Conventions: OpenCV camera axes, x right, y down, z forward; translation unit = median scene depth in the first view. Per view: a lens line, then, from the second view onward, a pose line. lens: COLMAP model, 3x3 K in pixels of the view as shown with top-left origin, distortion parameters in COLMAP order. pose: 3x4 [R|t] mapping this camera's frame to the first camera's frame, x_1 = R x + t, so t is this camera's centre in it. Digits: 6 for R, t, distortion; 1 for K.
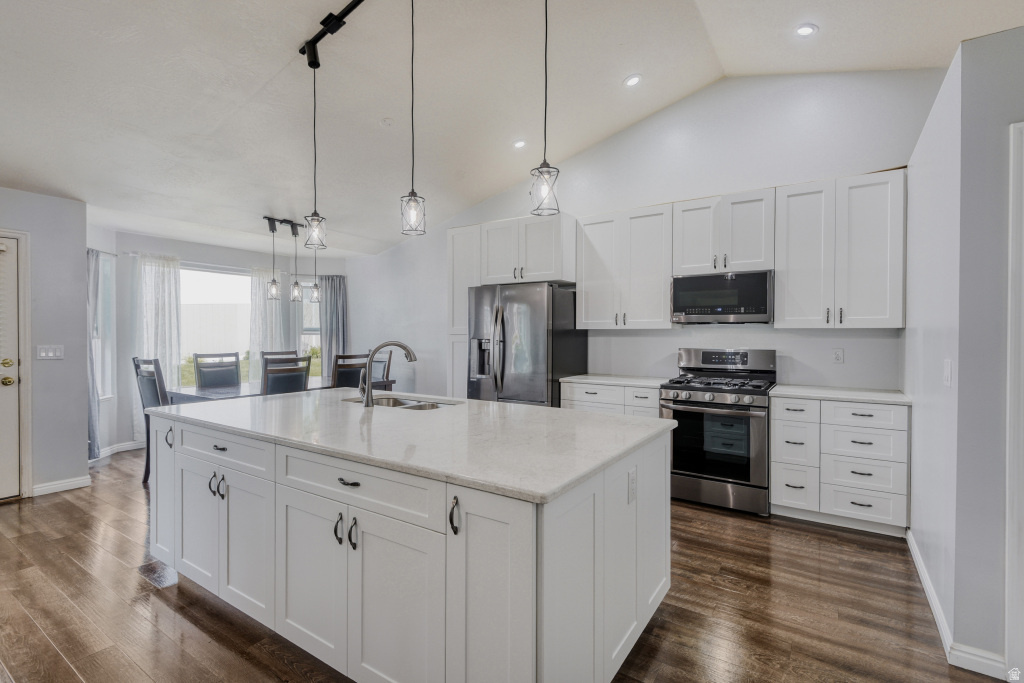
lens RADIAL K [[478.6, 0, 509.0], [0, 478.6, 336.7], [0, 0, 1]] dist [0.004227, -0.004339]
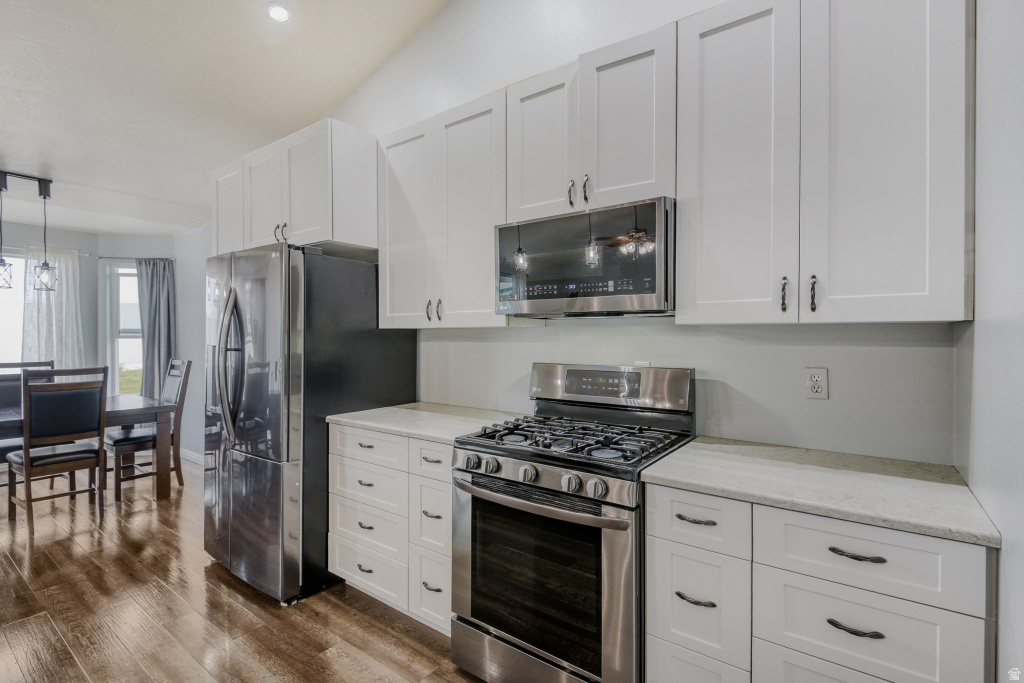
lens RADIAL K [[478.6, 0, 515.4], [0, 478.6, 338.3], [0, 0, 1]] dist [0.004227, -0.004339]
pose [[0.998894, -0.004189, -0.046831, 0.395308], [0.004316, 0.999987, 0.002611, -0.005359], [0.046819, -0.002810, 0.998899, 0.496425]]
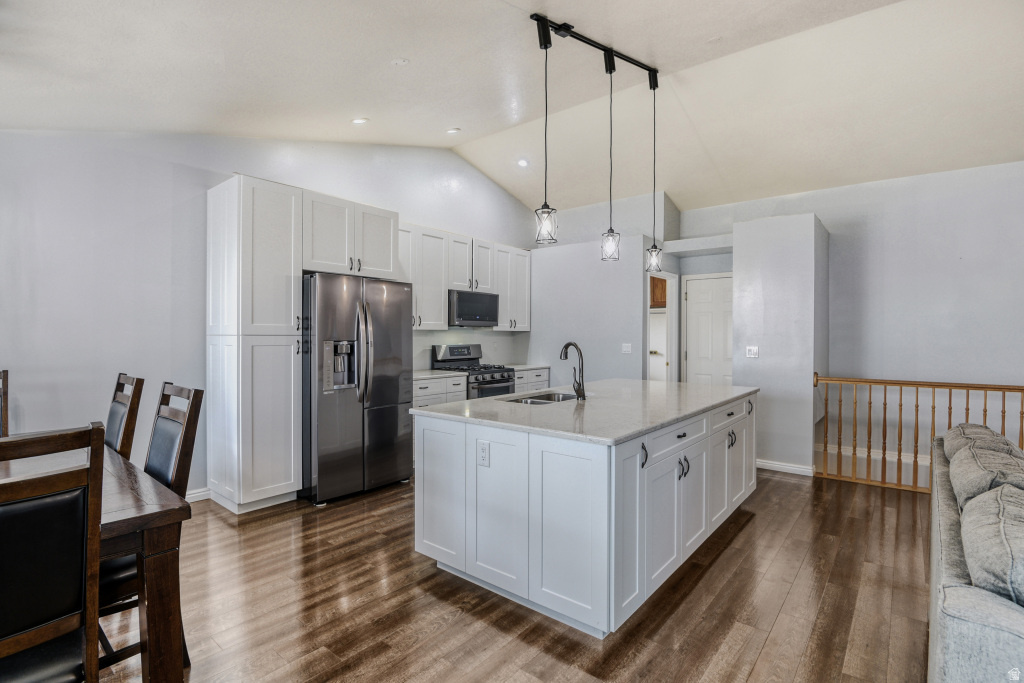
lens RADIAL K [[478.6, 0, 510.4], [0, 478.6, 341.8], [0, 0, 1]] dist [0.004227, -0.004339]
pose [[0.100078, -0.015325, 0.994862, -0.973247], [0.005082, 0.999876, 0.014891, -0.003696], [-0.994967, 0.003566, 0.100144, 0.738215]]
